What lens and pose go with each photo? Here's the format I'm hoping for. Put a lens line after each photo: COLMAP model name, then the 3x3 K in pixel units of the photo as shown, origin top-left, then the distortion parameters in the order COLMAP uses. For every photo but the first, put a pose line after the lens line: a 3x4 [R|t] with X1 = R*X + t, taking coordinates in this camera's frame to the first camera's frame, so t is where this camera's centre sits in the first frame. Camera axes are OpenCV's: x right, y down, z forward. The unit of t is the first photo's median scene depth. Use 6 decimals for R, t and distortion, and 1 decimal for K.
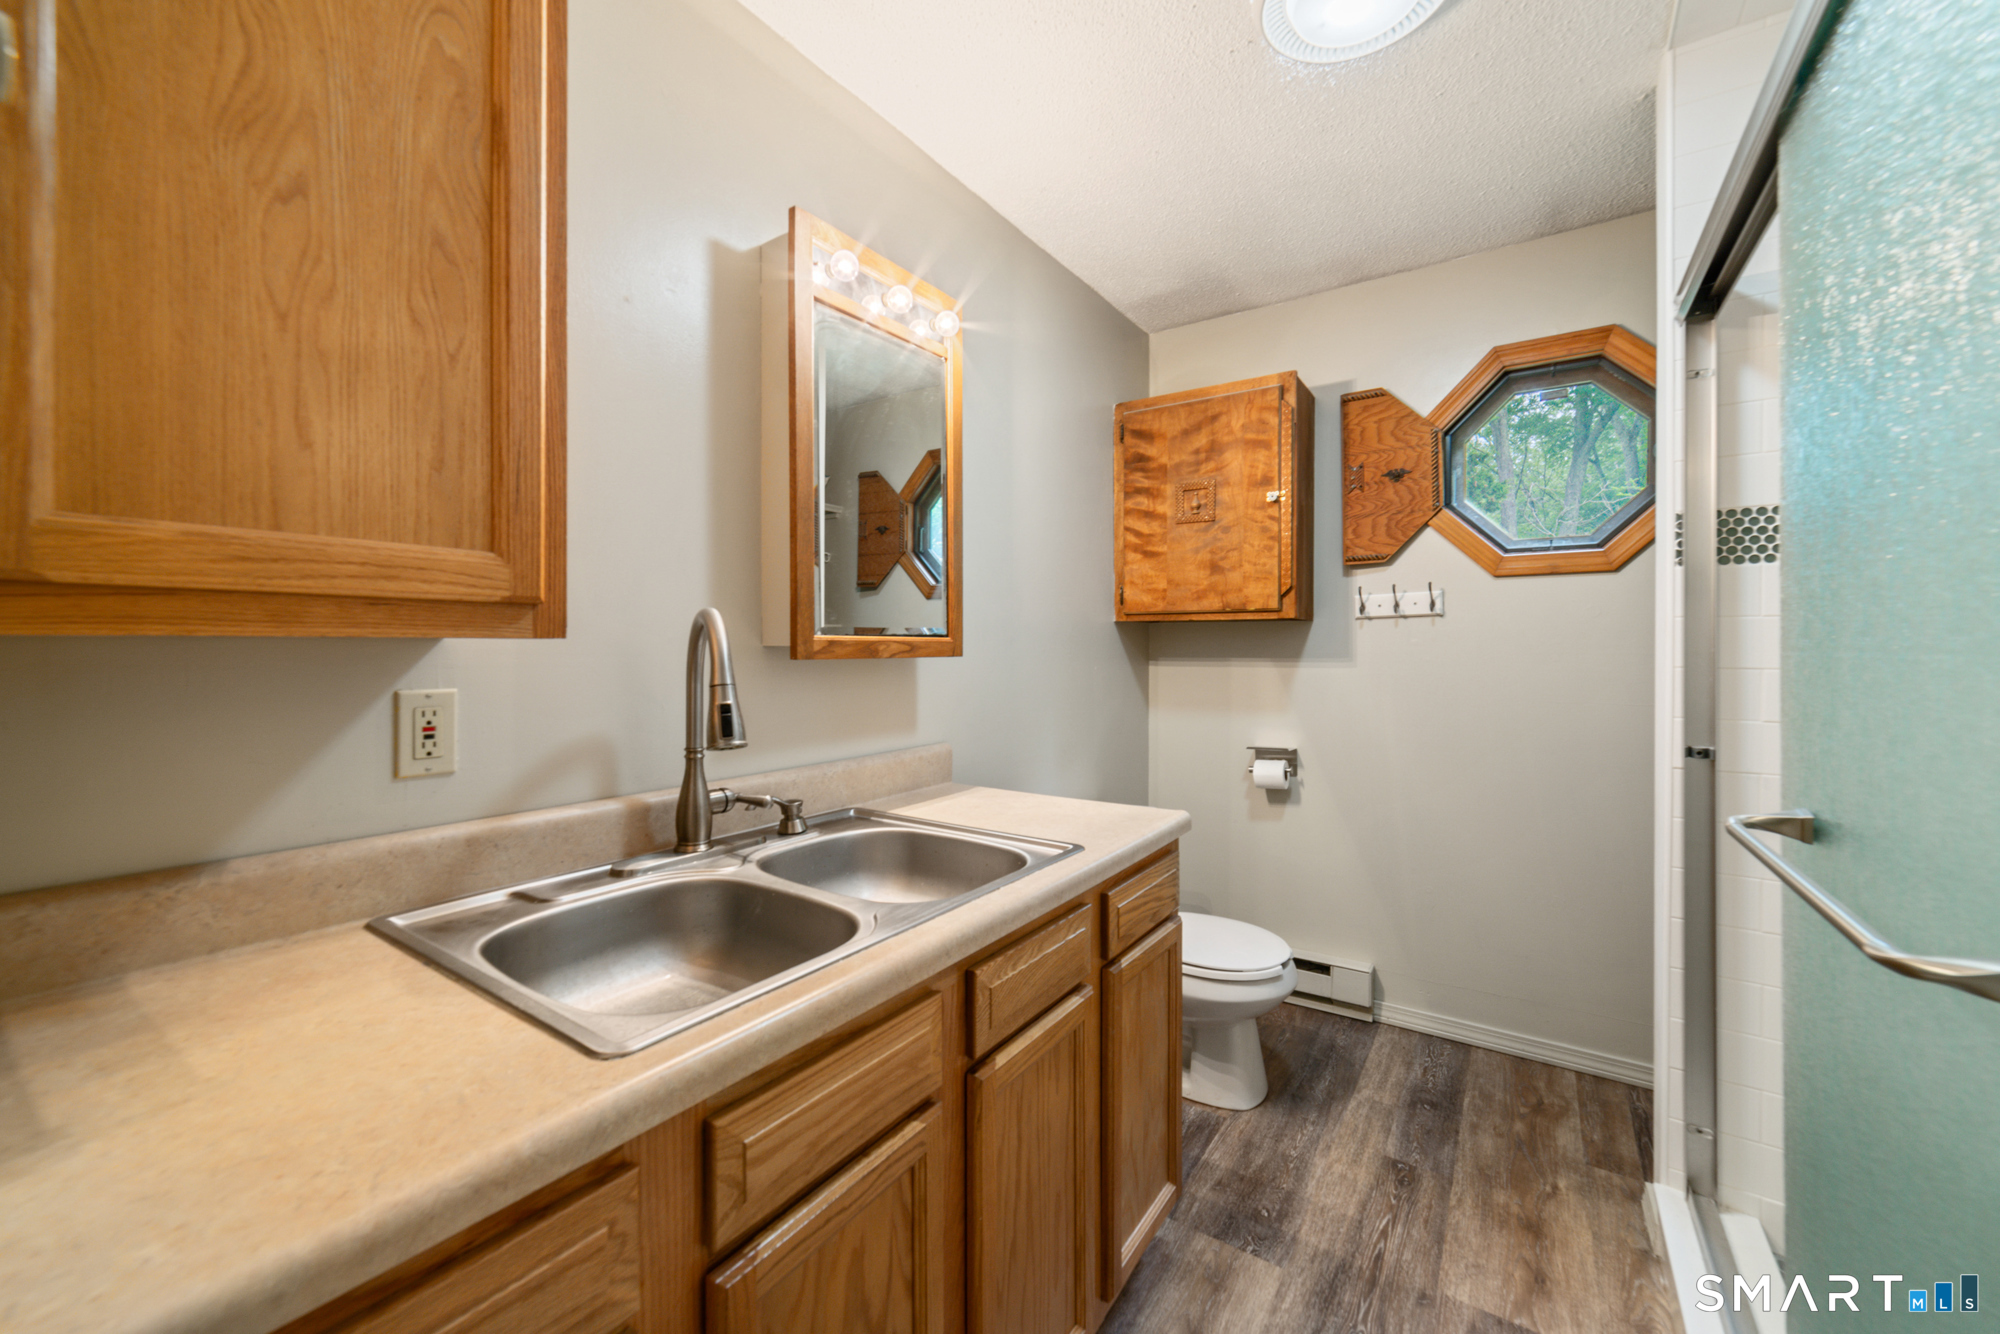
lens RADIAL K [[772.1, 0, 990.5], [0, 772.1, 649.0], [0, 0, 1]] dist [0.001227, 0.000628]
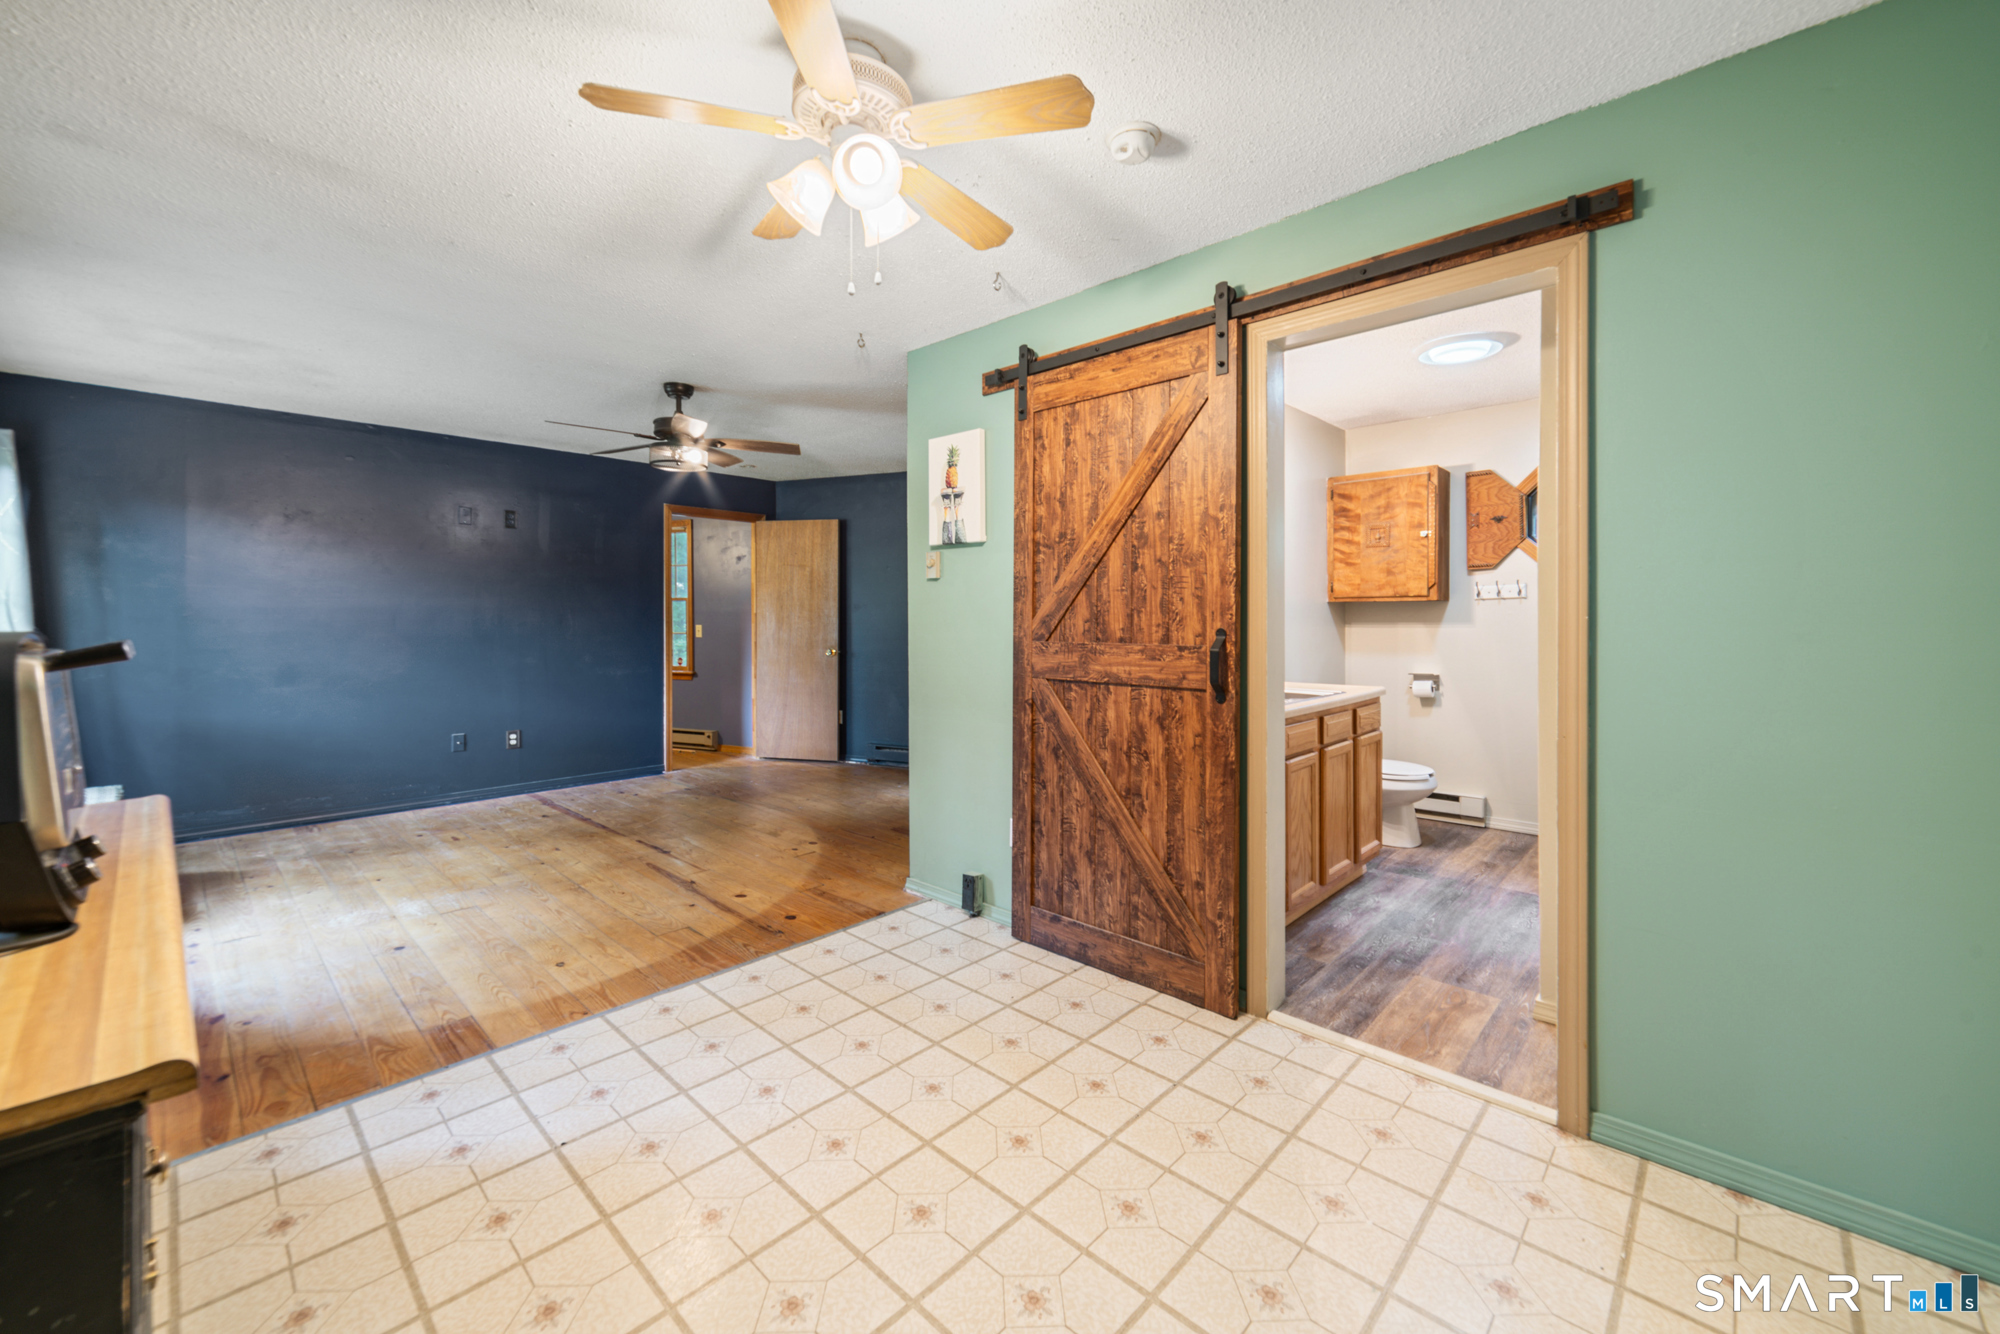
lens RADIAL K [[772.1, 0, 996.8], [0, 772.1, 621.4], [0, 0, 1]] dist [0.001227, 0.000628]
pose [[0.987477, -0.002121, -0.157751, -0.327603], [0.002552, 0.999994, 0.002531, 0.002715], [0.157744, -0.002902, 0.987476, -0.917813]]
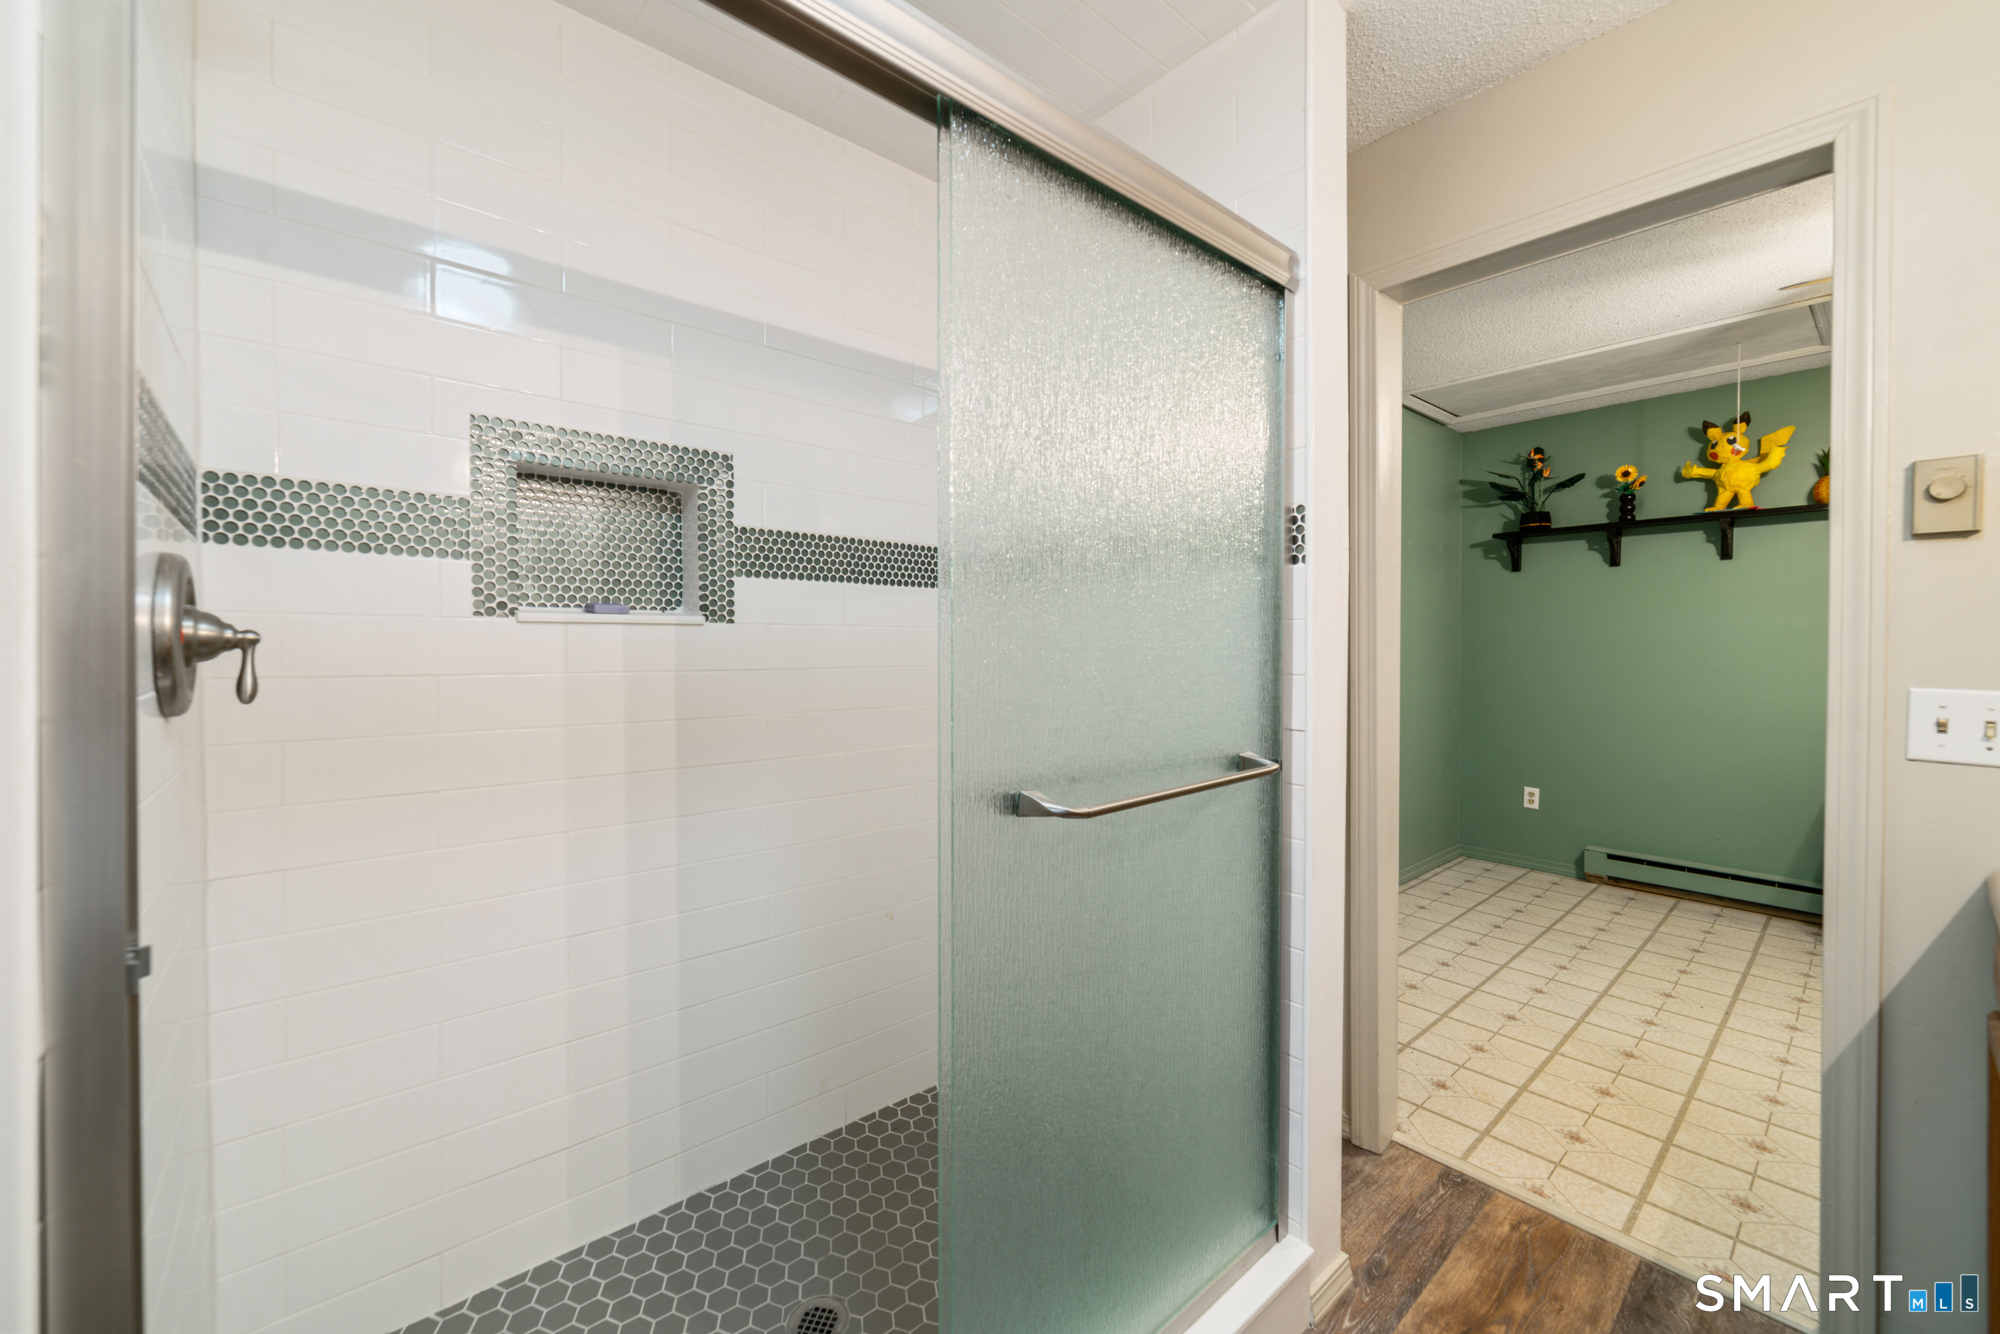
lens RADIAL K [[772.1, 0, 999.2], [0, 772.1, 666.7], [0, 0, 1]] dist [0.001227, 0.000628]
pose [[-0.969630, -0.011692, 0.244297, 2.391443], [-0.005048, 0.999601, 0.027805, 0.021801], [-0.244525, 0.025728, -0.969302, 6.376130]]
